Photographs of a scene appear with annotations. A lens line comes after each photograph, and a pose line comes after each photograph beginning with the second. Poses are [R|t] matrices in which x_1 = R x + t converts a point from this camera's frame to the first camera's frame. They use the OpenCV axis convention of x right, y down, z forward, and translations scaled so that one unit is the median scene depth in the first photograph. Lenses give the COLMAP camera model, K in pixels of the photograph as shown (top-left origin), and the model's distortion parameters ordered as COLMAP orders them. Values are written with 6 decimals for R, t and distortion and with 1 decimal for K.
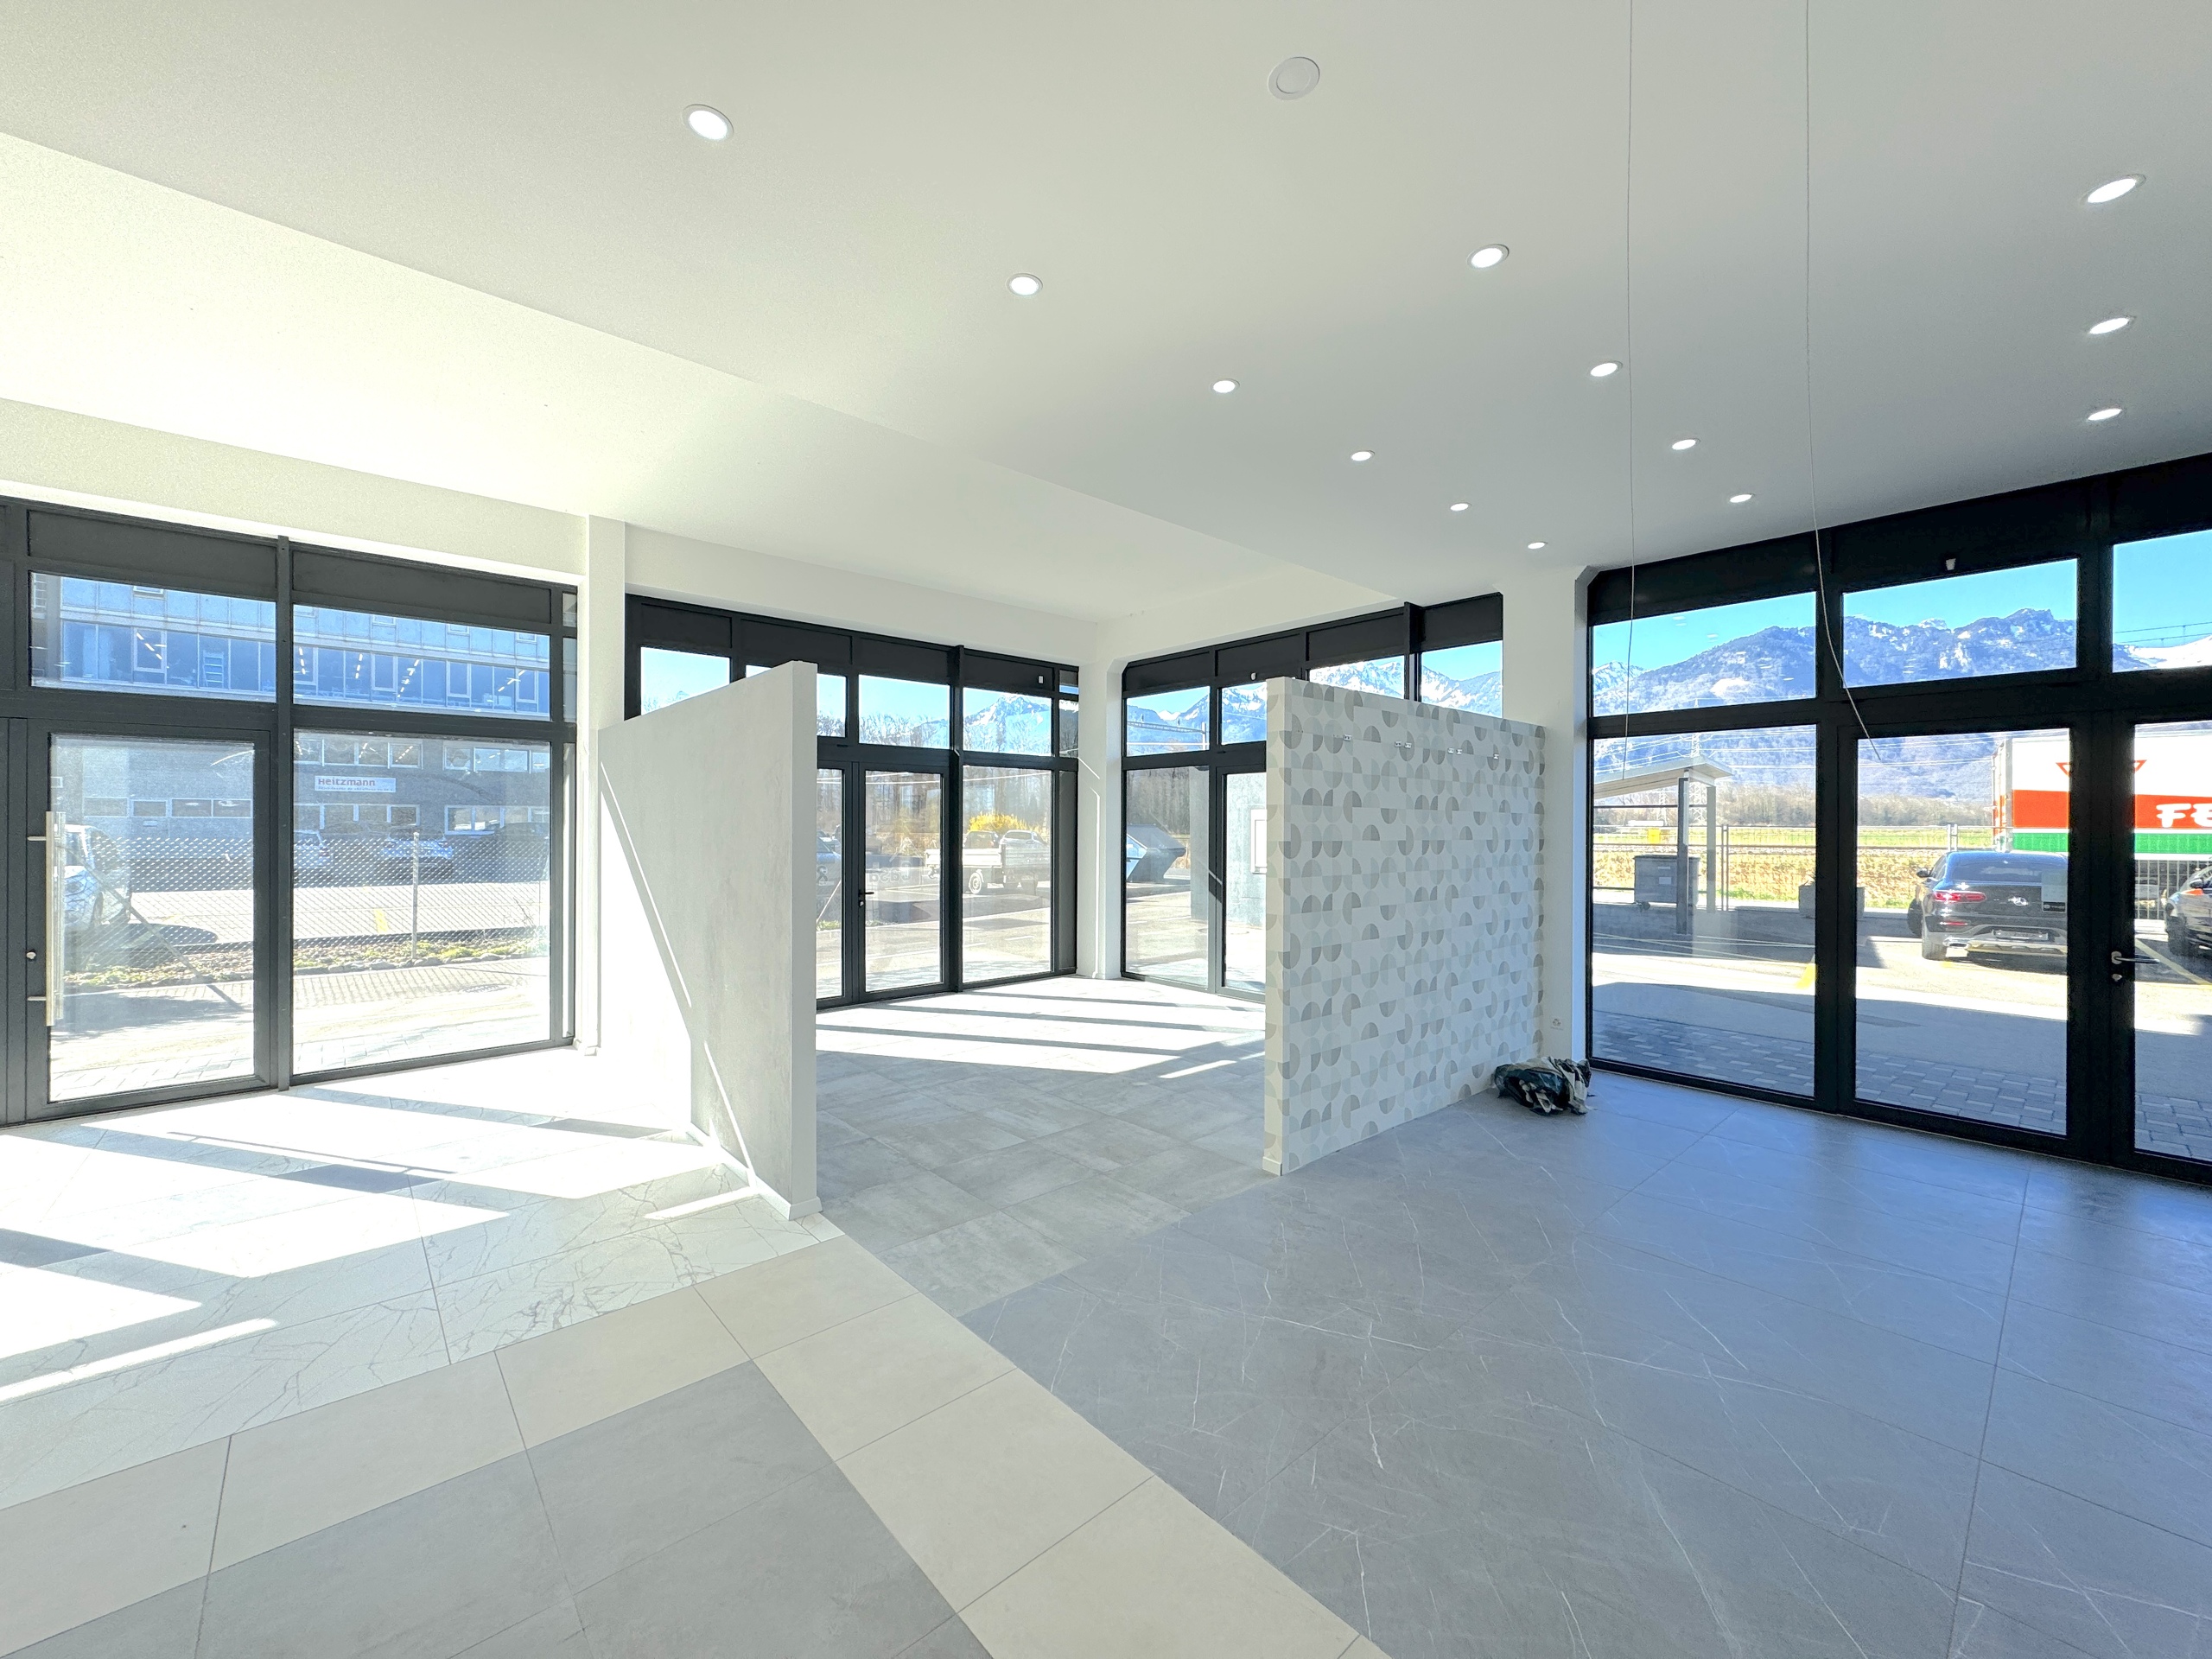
lens RADIAL K [[886.3, 0, 1095.7], [0, 886.3, 831.3], [0, 0, 1]] dist [-0.001728, 0.000694]
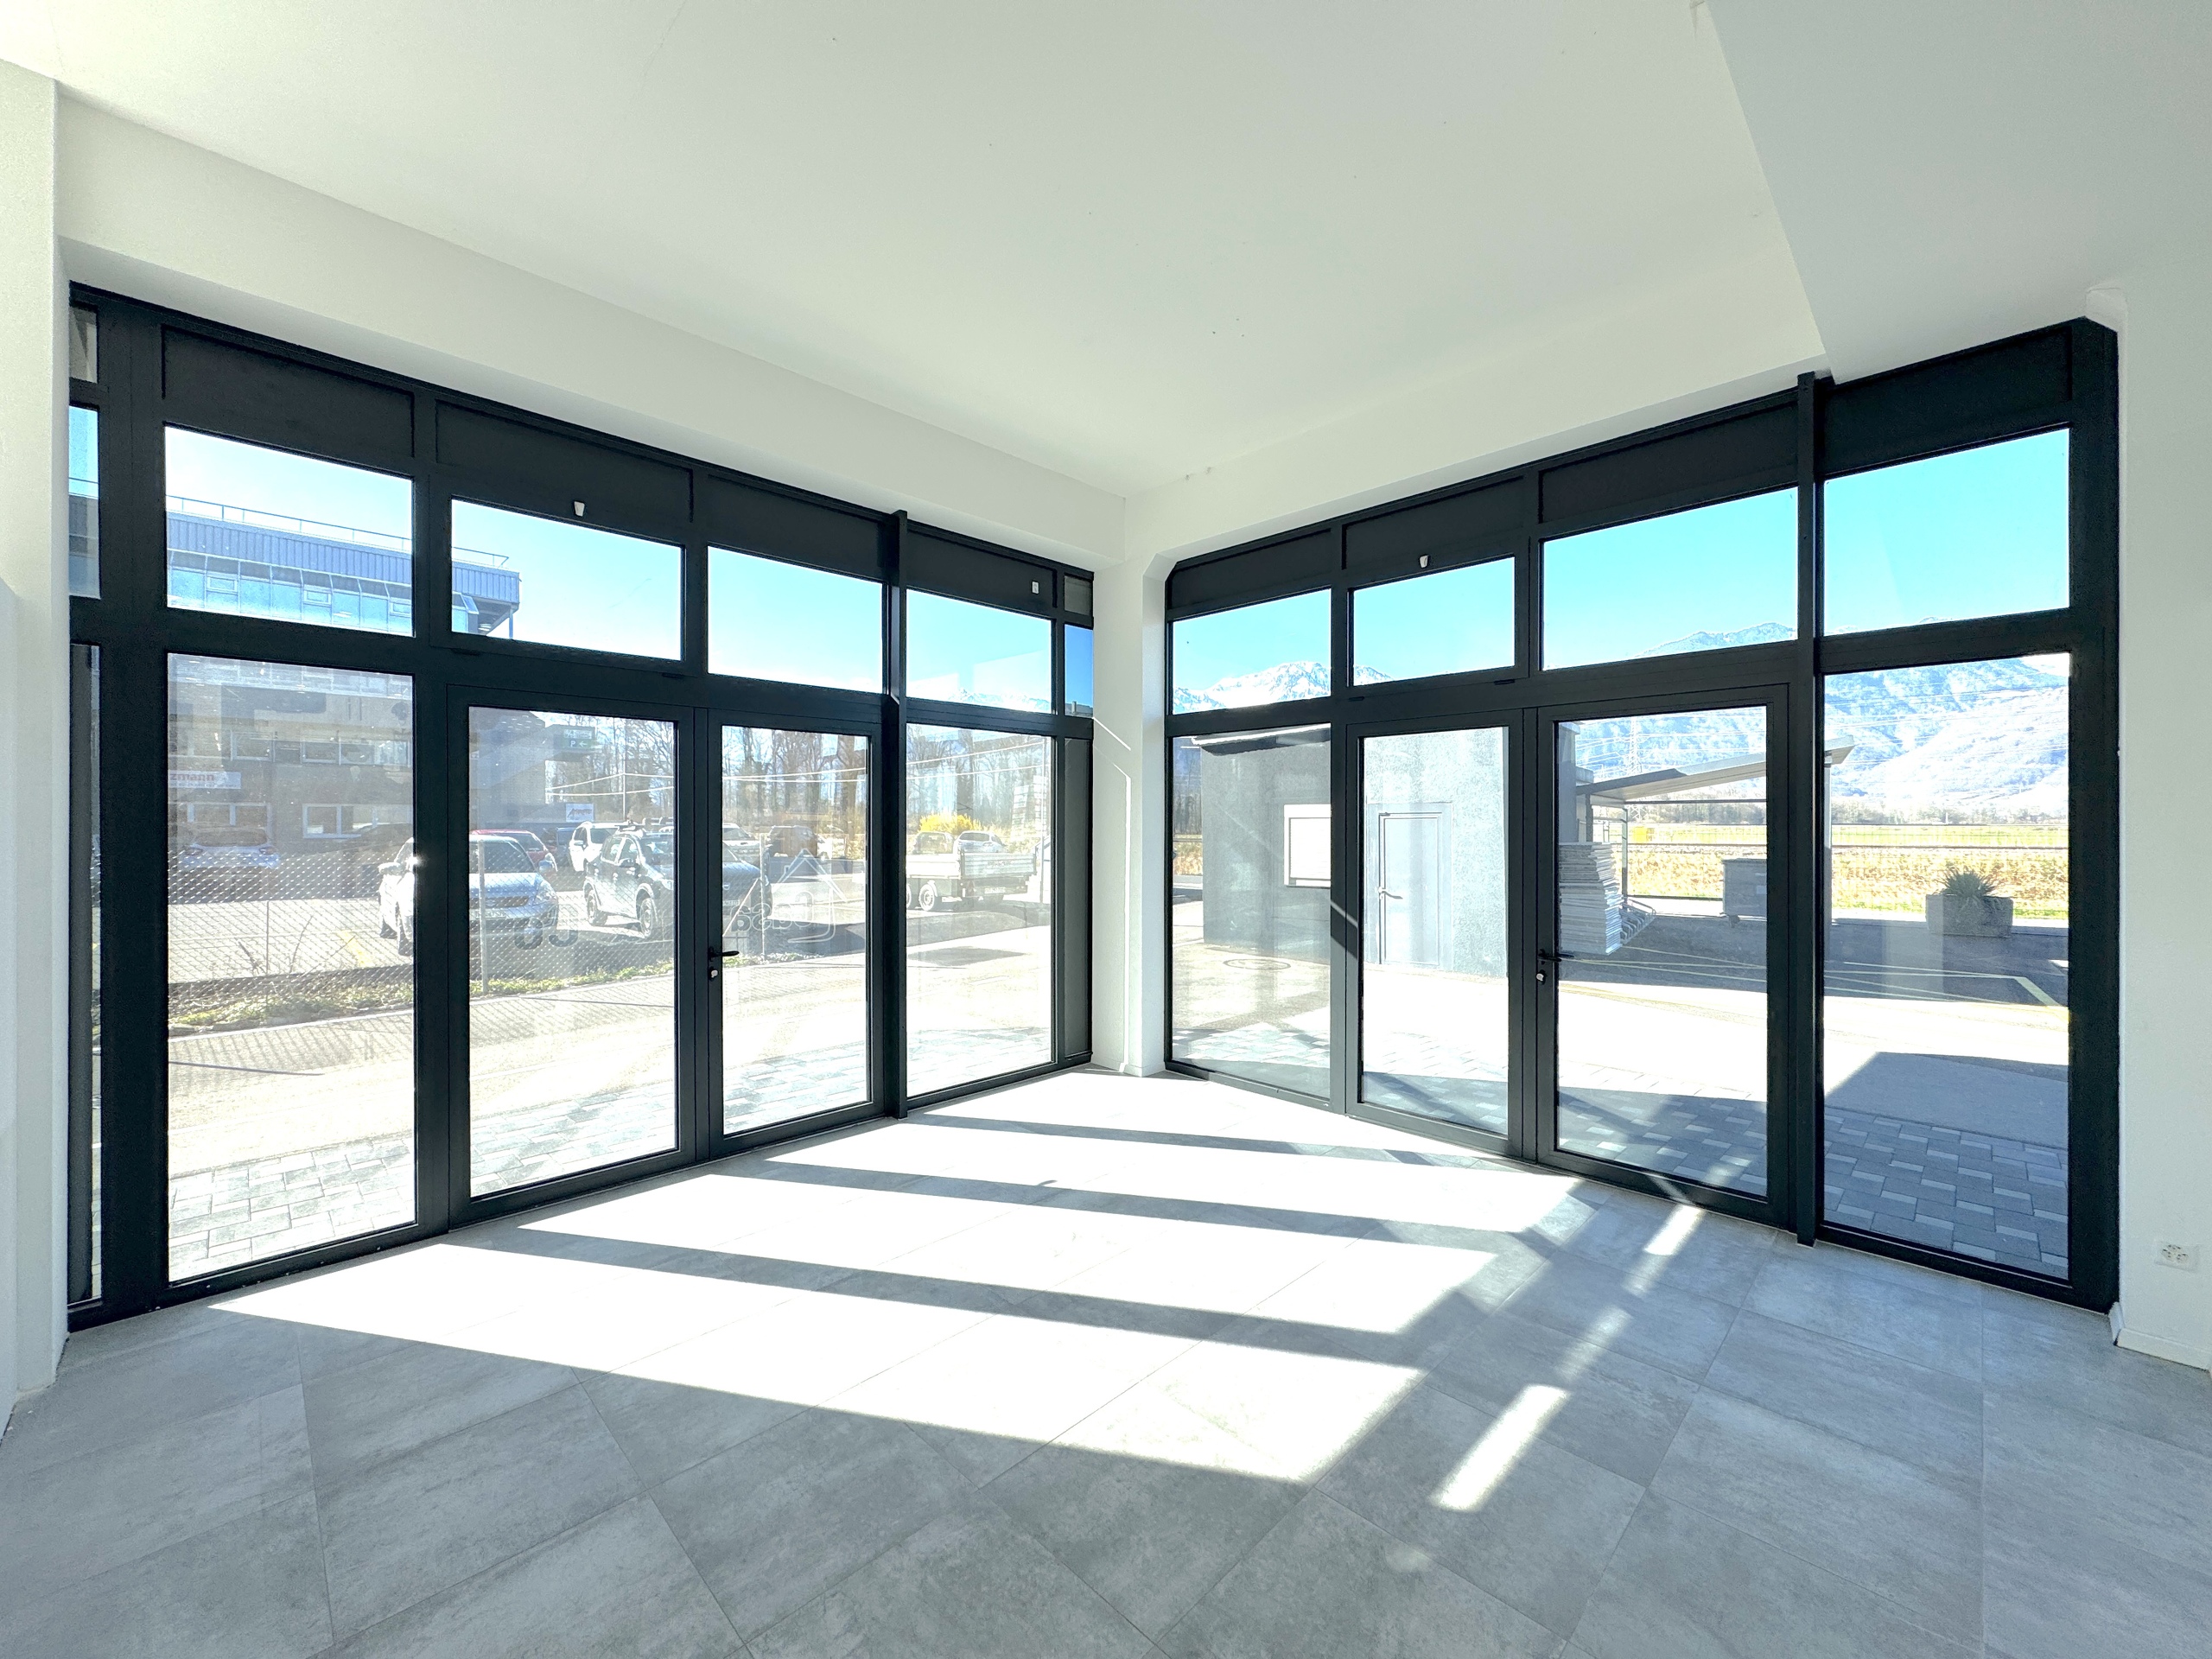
lens RADIAL K [[886.3, 0, 1101.8], [0, 886.3, 830.1], [0, 0, 1]] dist [-0.001728, 0.000694]
pose [[0.998141, -0.003310, 0.060856, -0.074917], [0.003359, 0.999994, -0.000693, -0.004677], [-0.060853, 0.000896, 0.998146, 0.537392]]
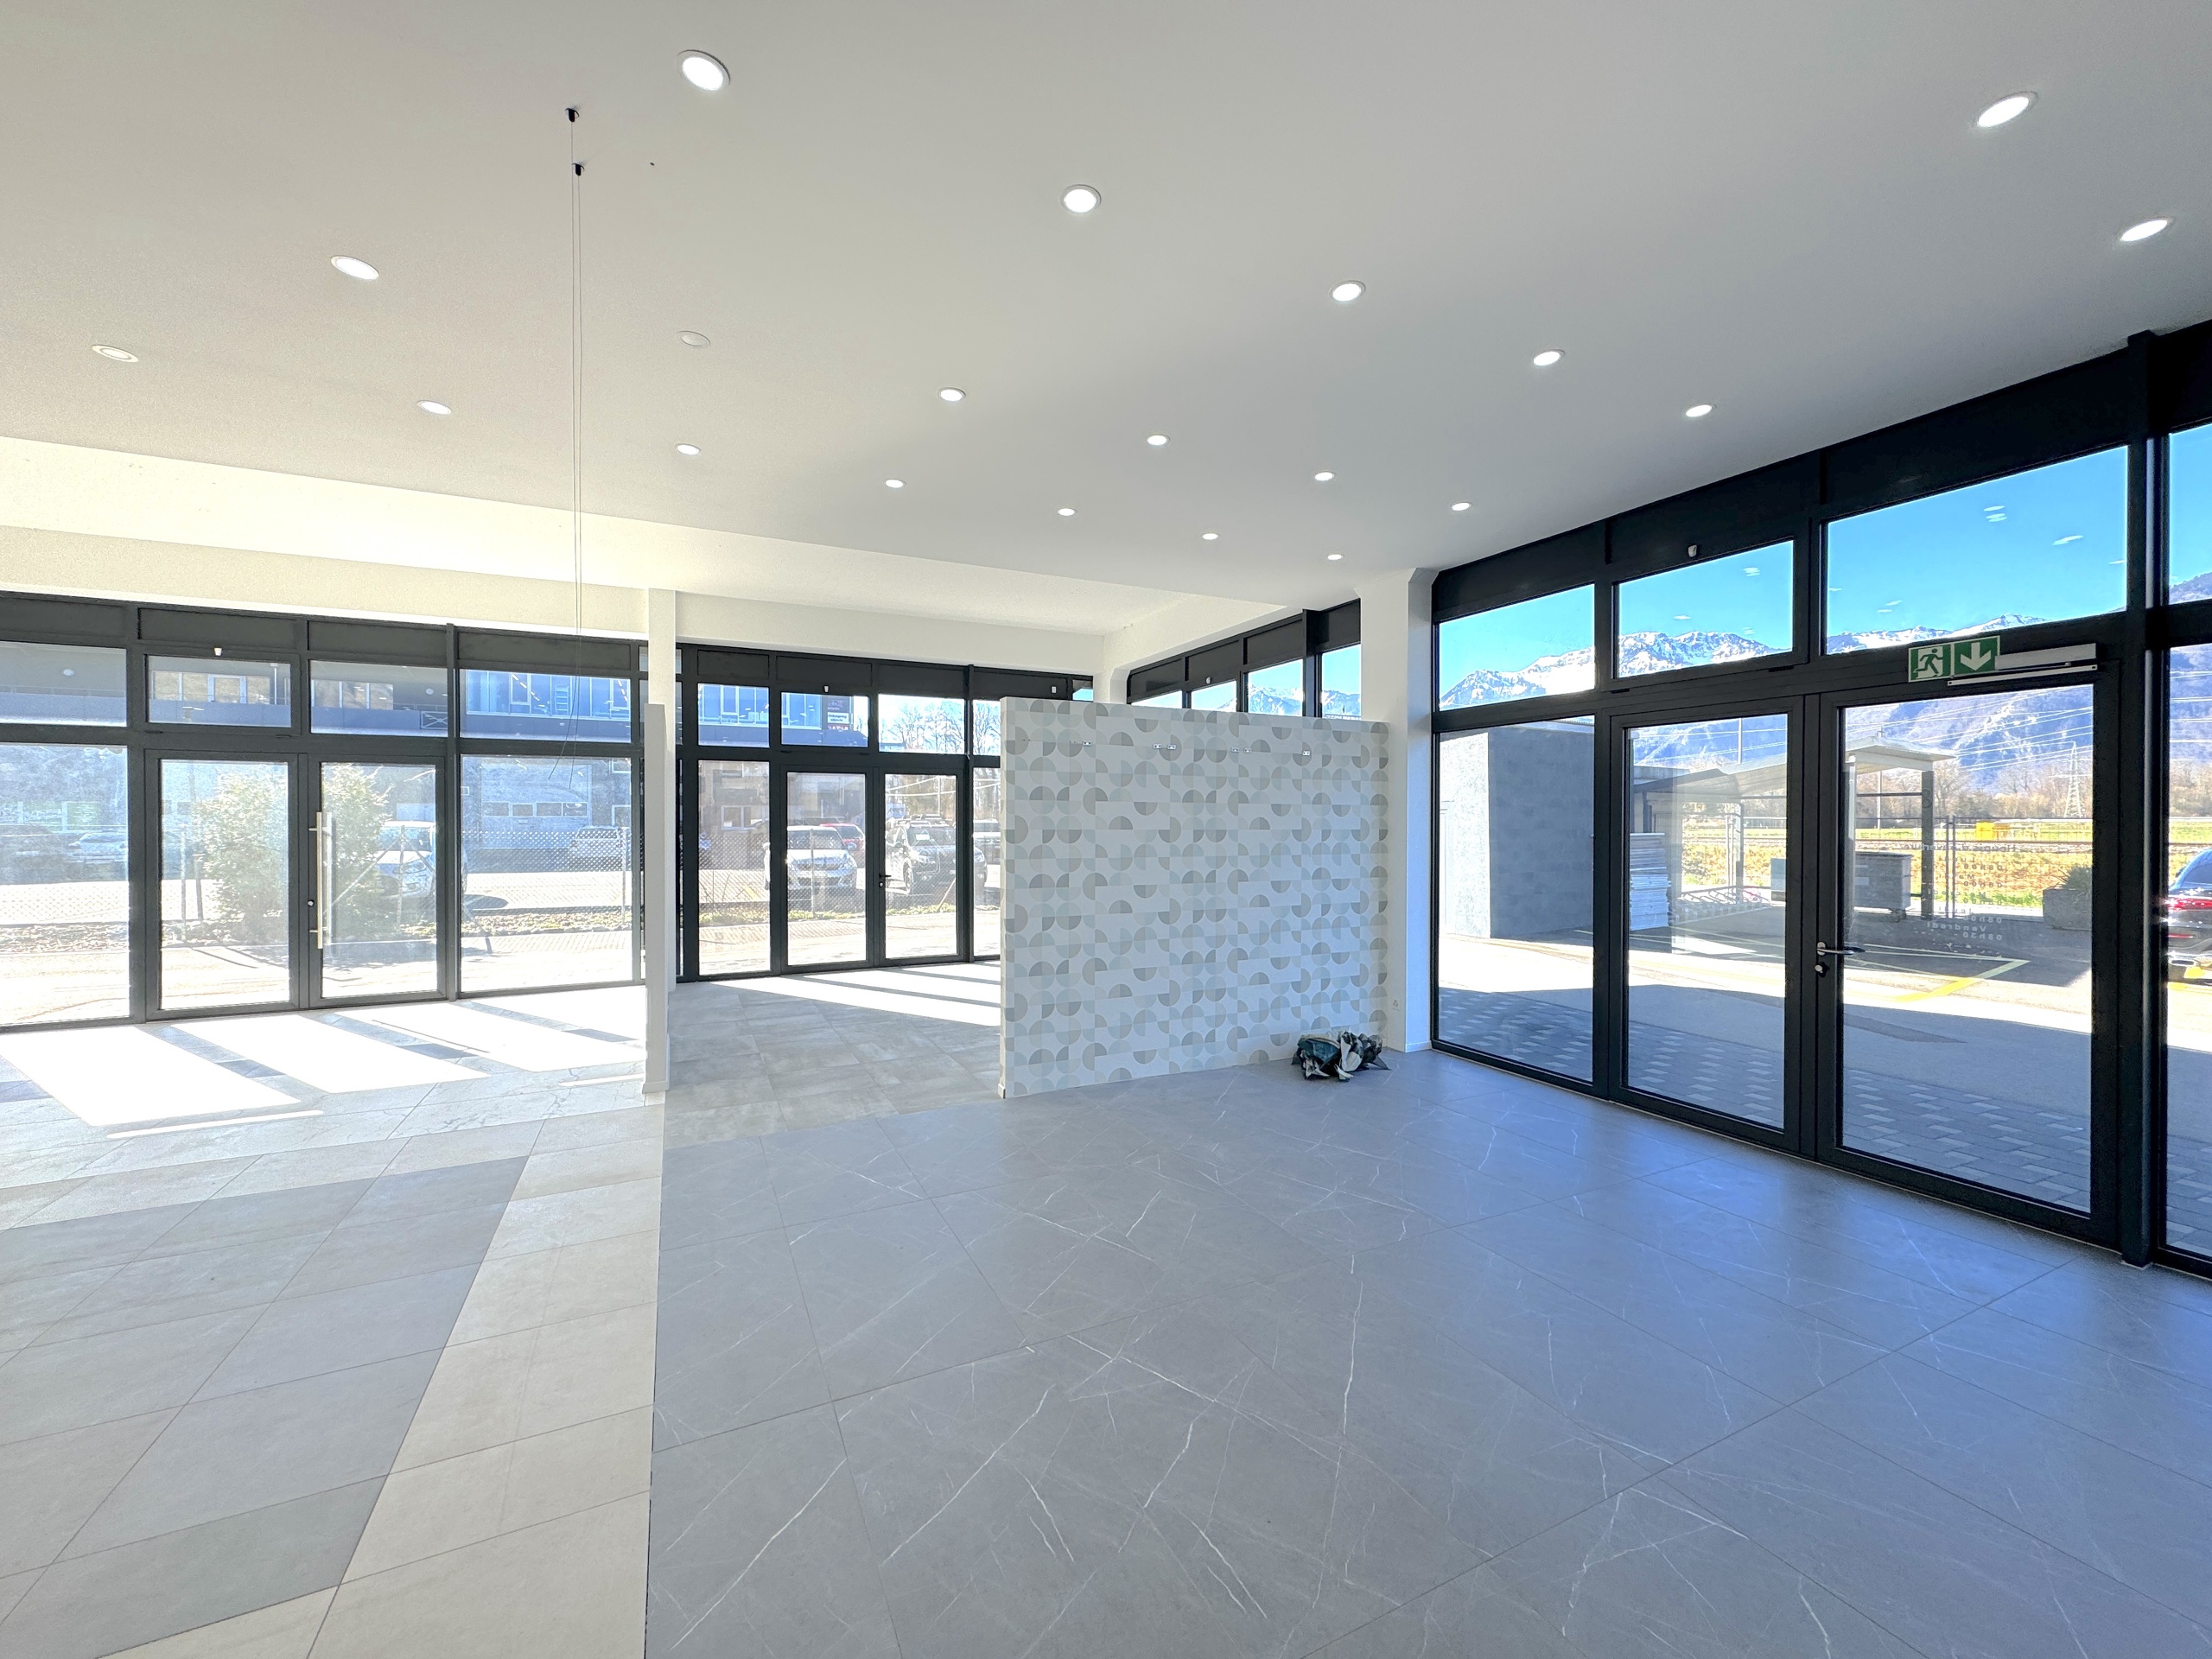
lens RADIAL K [[886.3, 0, 1088.8], [0, 886.3, 828.9], [0, 0, 1]] dist [-0.001728, 0.000694]
pose [[0.961976, -0.001349, -0.273132, 0.399502], [0.001840, 0.999997, 0.001541, 0.005216], [0.273129, -0.001984, 0.961975, -0.097915]]
